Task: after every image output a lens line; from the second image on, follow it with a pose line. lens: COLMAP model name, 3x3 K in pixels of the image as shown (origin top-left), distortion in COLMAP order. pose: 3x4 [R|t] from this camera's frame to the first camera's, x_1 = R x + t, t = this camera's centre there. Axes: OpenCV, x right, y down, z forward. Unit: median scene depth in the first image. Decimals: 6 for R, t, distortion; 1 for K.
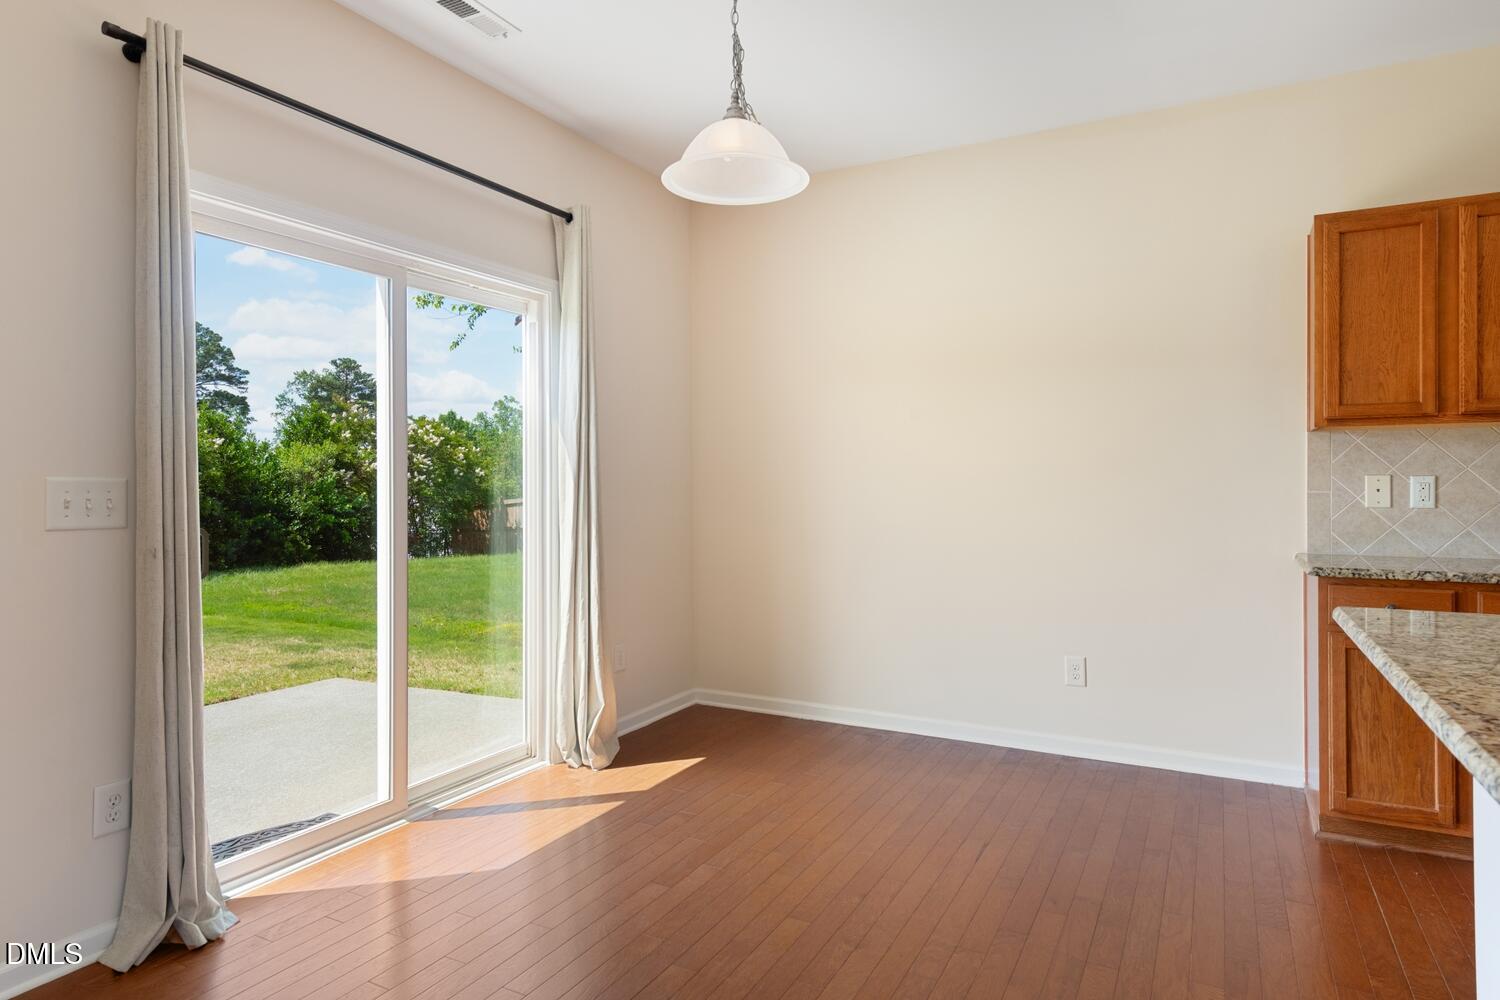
lens RADIAL K [[865.8, 0, 766.3], [0, 865.8, 483.3], [0, 0, 1]] dist [0.004957, -0.000140]
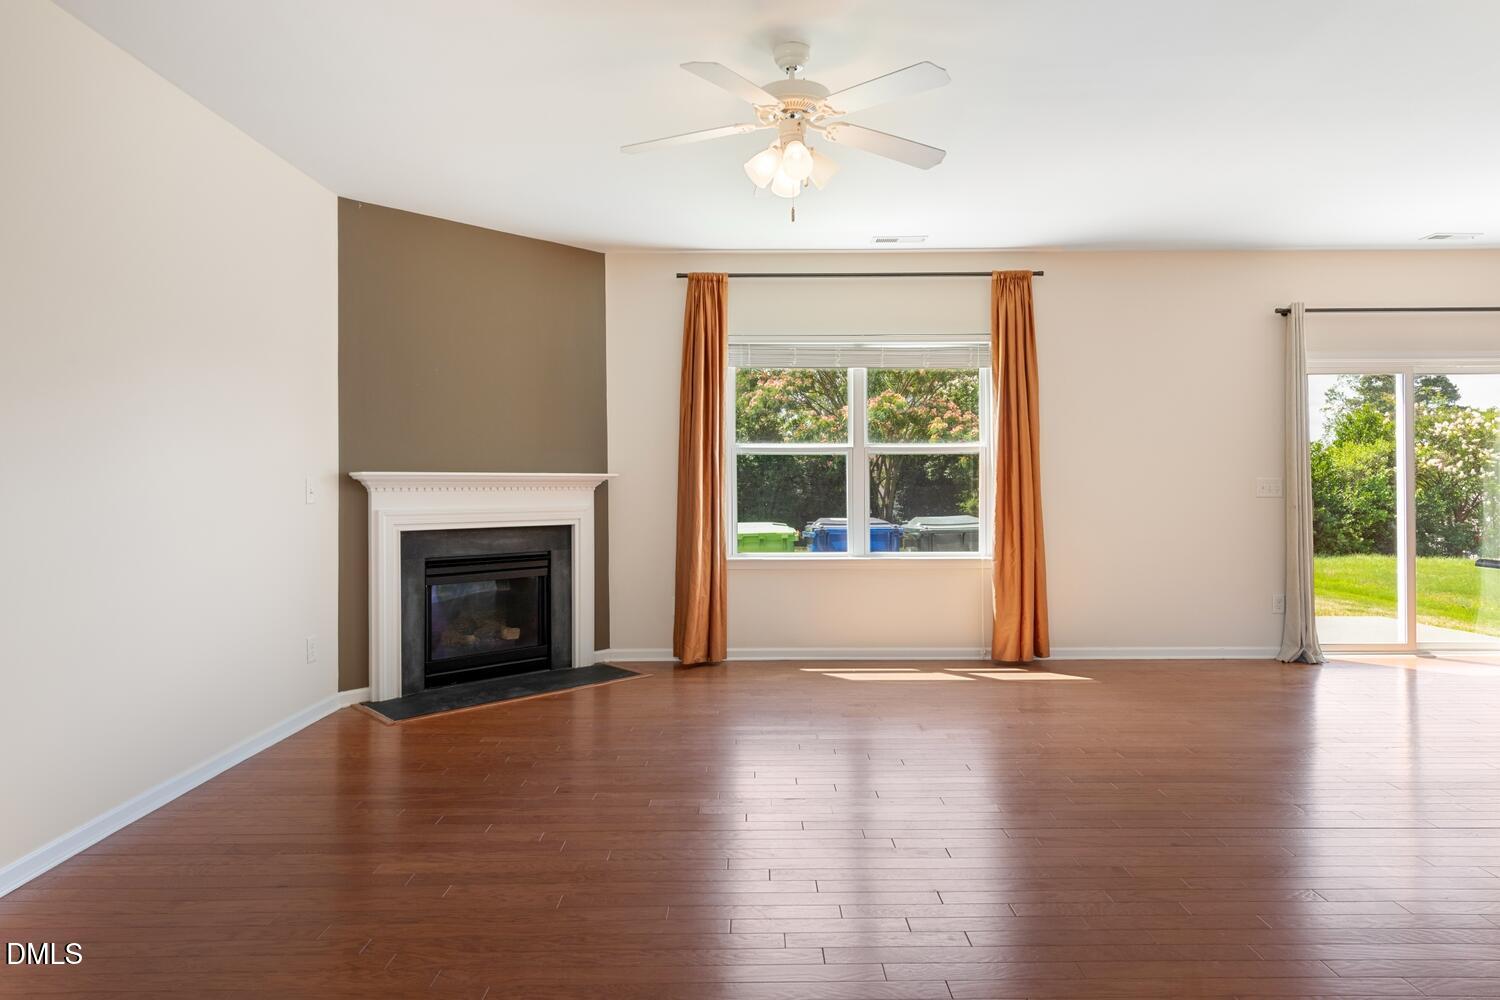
lens RADIAL K [[865.8, 0, 766.3], [0, 865.8, 483.3], [0, 0, 1]] dist [0.004957, -0.000140]
pose [[0.465248, -0.002420, -0.885177, 0.079921], [0.004967, 0.999988, -0.000124, 0.000214], [0.885166, -0.004339, 0.465254, -0.149828]]
